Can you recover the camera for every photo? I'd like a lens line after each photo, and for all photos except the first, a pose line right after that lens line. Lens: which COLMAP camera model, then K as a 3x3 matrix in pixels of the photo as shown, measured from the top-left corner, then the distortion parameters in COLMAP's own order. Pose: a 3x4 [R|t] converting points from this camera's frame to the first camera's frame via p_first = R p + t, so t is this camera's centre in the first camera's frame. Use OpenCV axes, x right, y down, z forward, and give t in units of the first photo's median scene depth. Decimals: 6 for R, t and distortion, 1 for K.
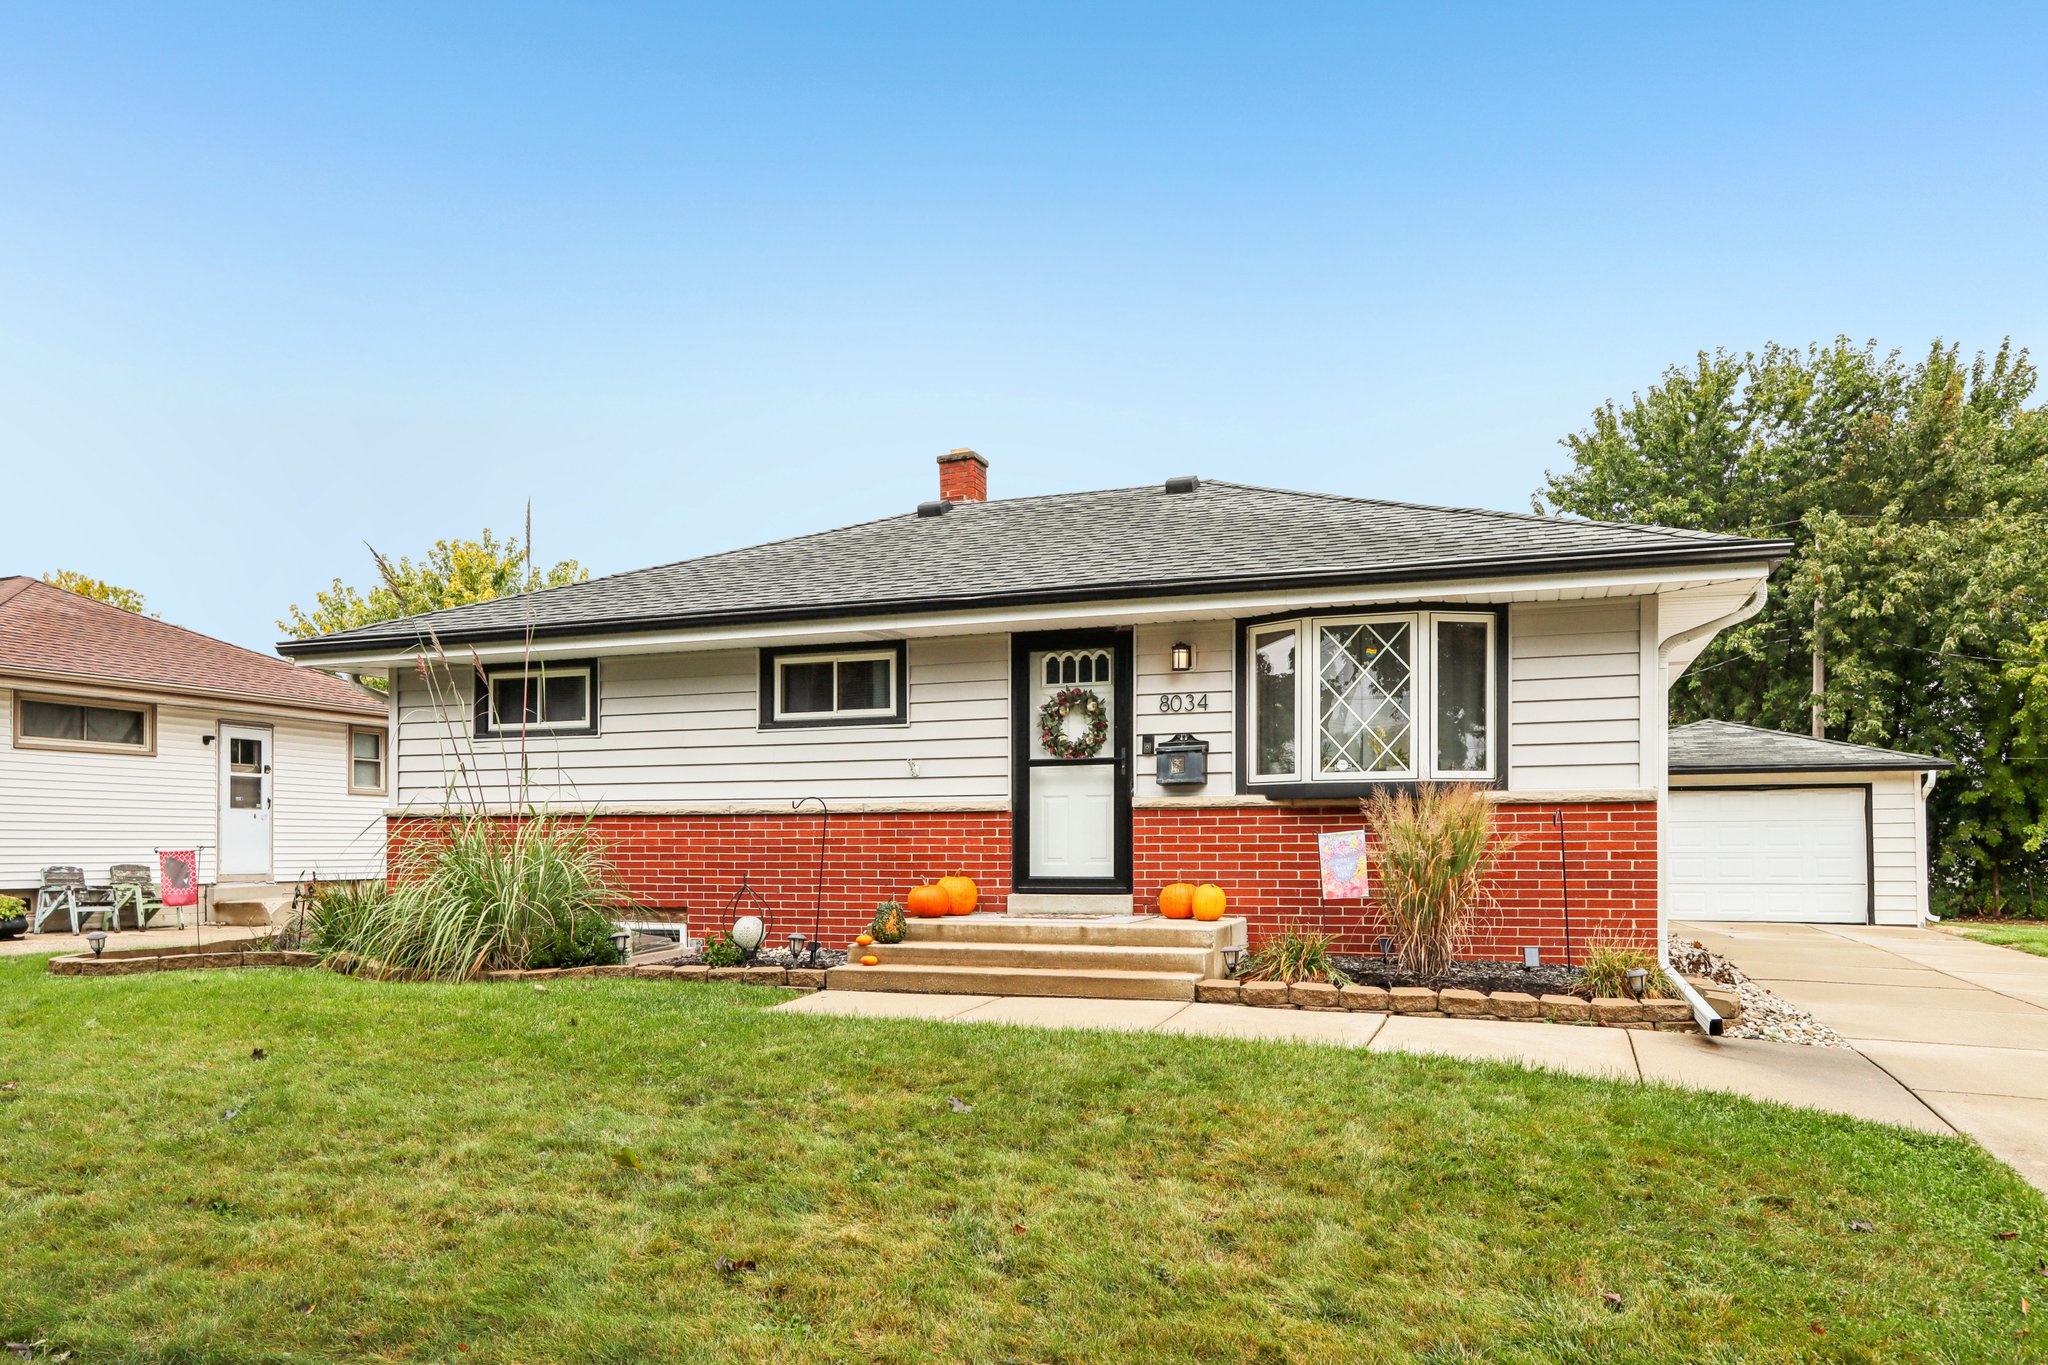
lens RADIAL K [[1447.3, 0, 1011.9], [0, 1447.3, 765.4], [0, 0, 1]] dist [-0.003236, 0.002110]
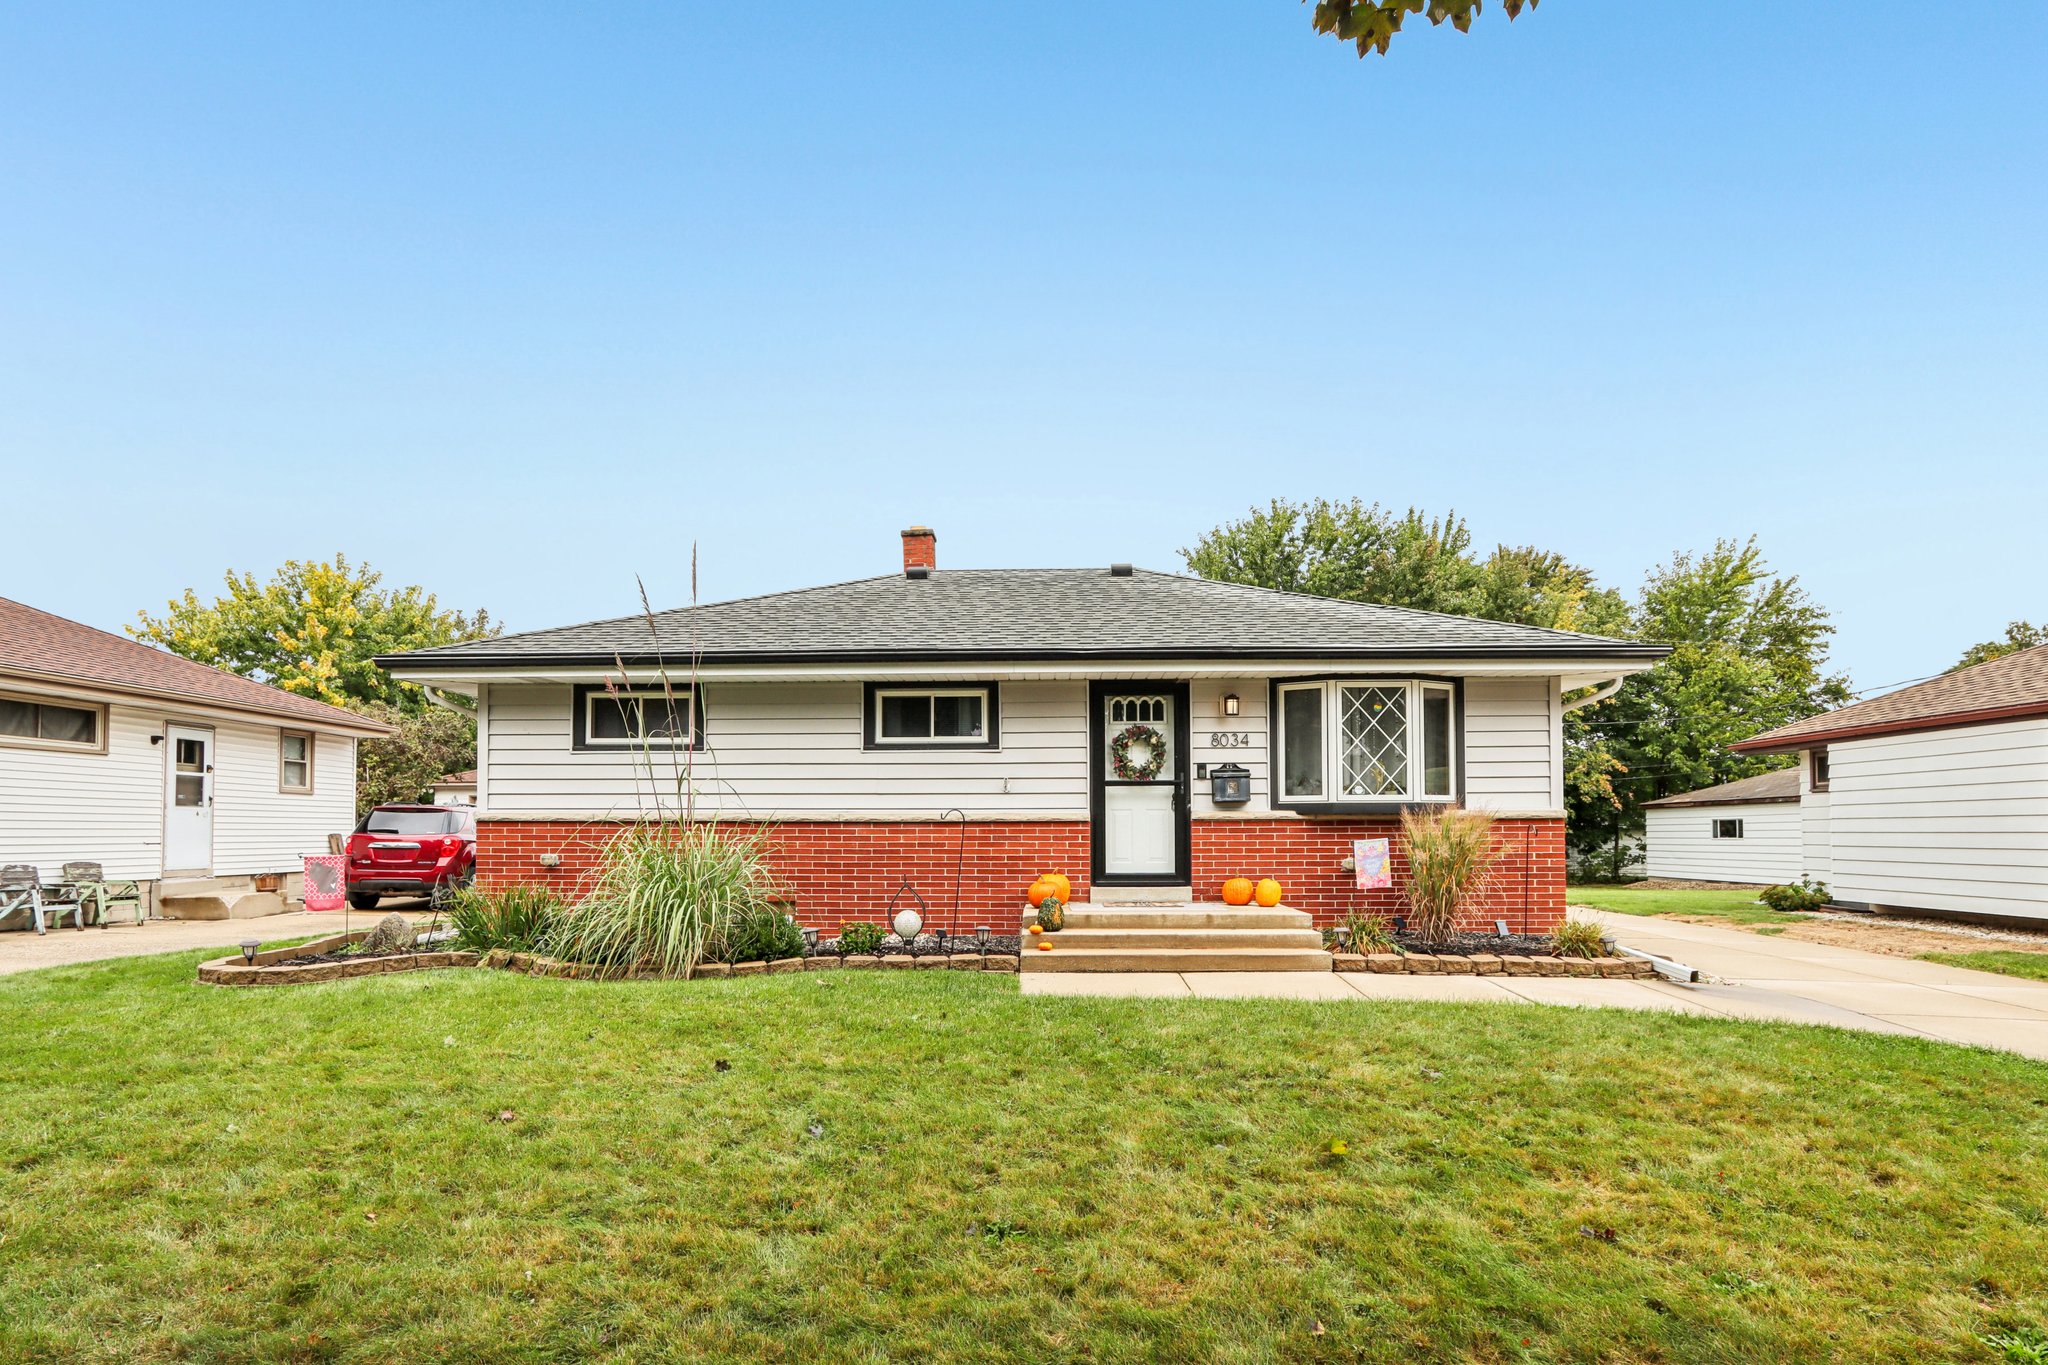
lens RADIAL K [[1091.1, 0, 1030.7], [0, 1091.1, 741.0], [0, 0, 1]] dist [-0.015408, 0.000637]
pose [[0.947148, 0.026702, 0.319682, -0.359303], [-0.018271, 0.999402, -0.029346, -0.009472], [-0.320275, 0.021954, 0.947070, 0.114296]]
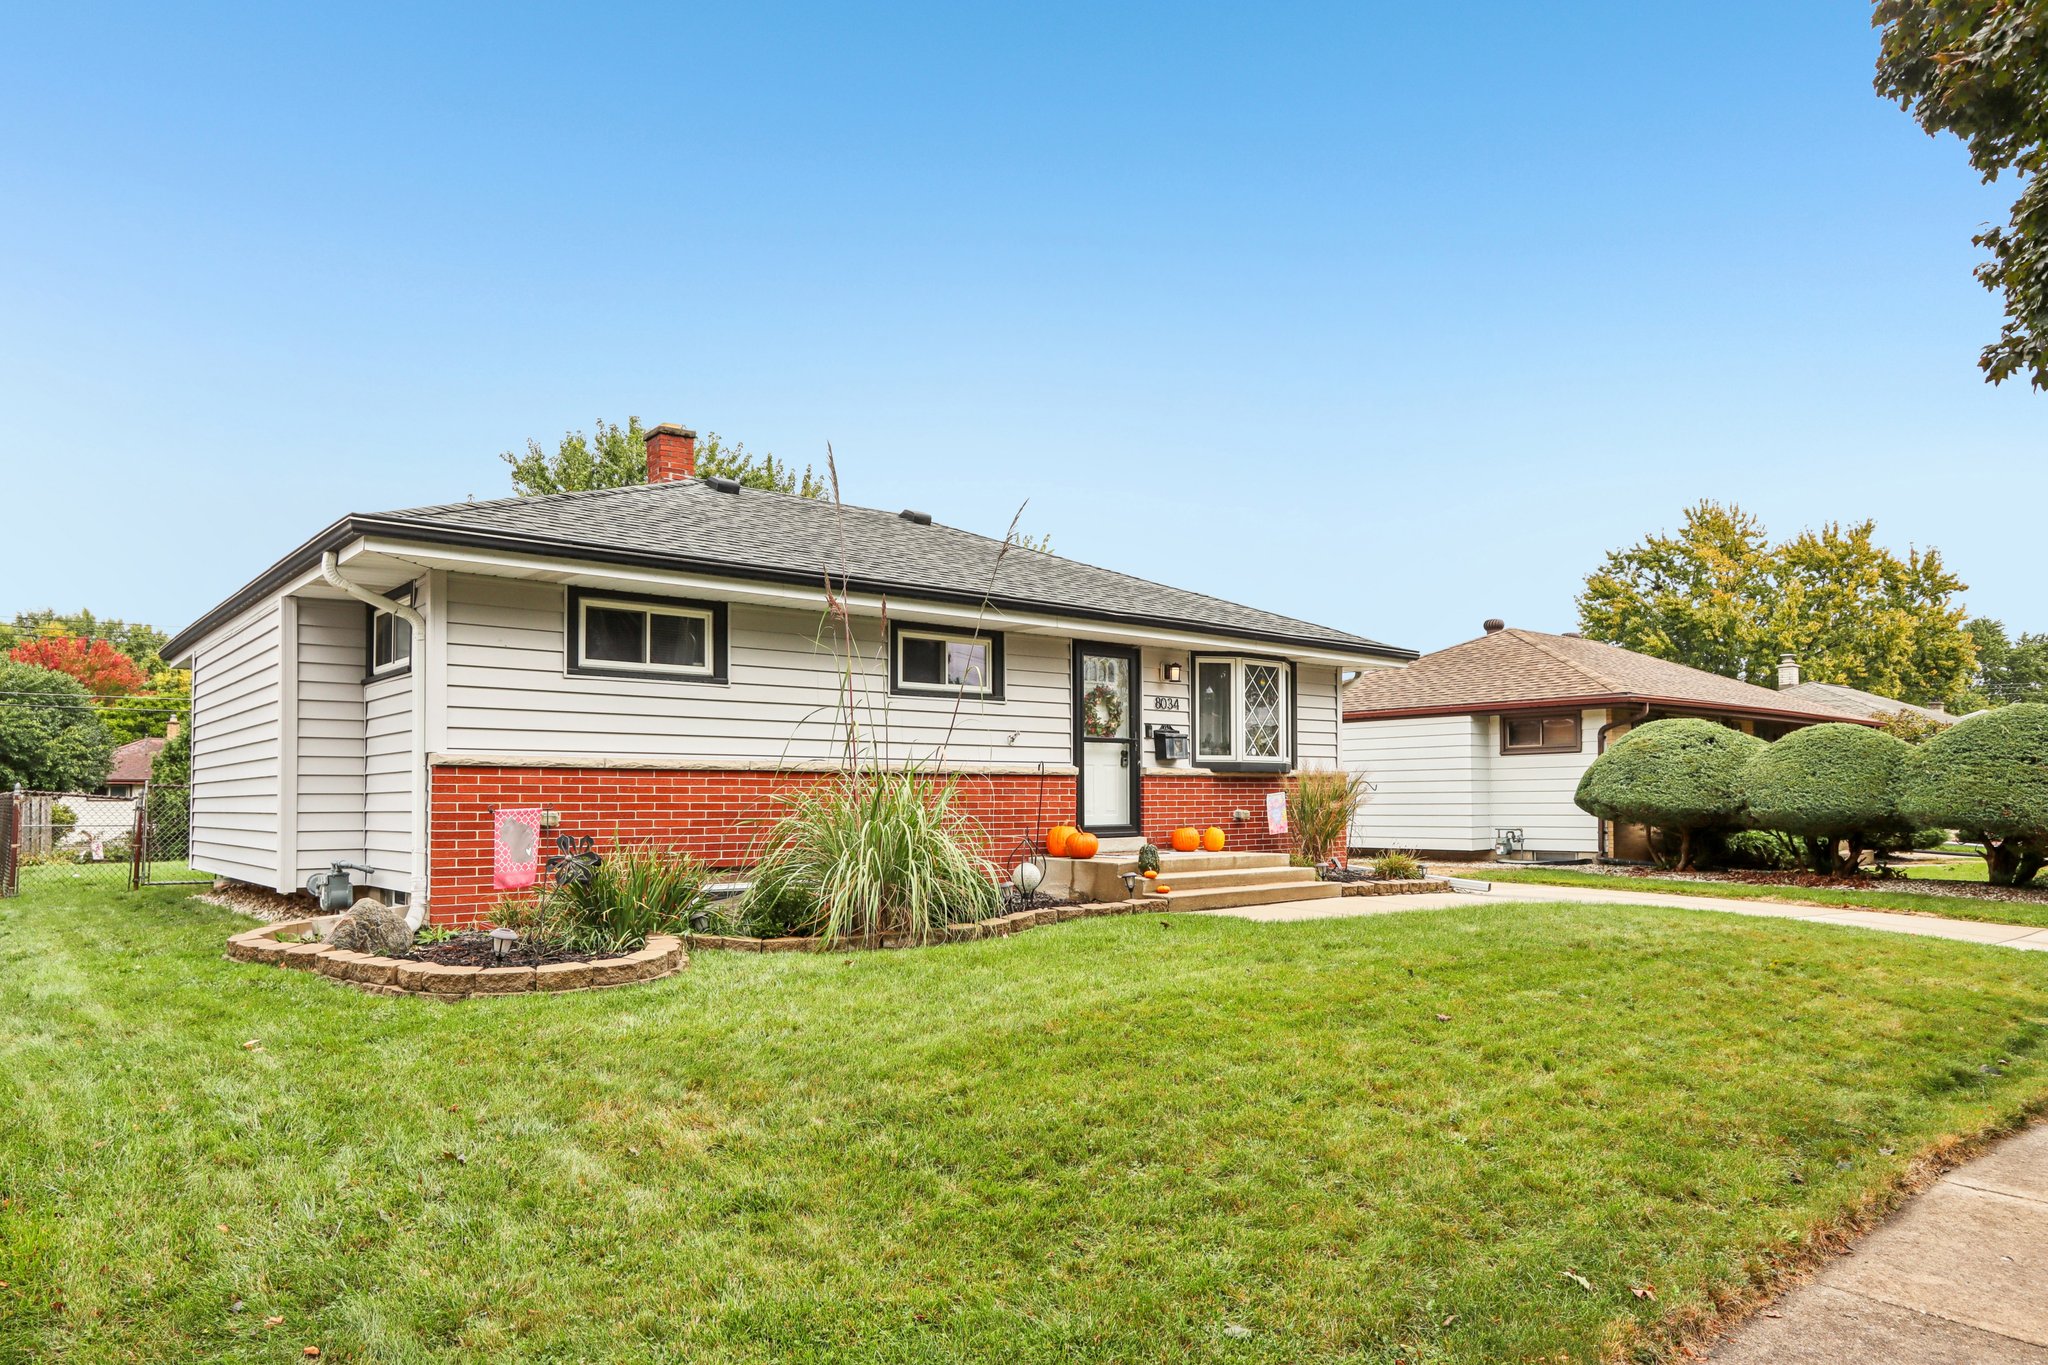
lens RADIAL K [[1249.7, 0, 1014.4], [0, 1249.7, 753.8], [0, 0, 1]] dist [-0.044706, 0.033933]
pose [[0.495350, 0.032058, 0.868102, -1.014090], [-0.046640, 0.998859, -0.010273, 0.026466], [-0.867440, -0.035400, 0.496280, 0.493002]]
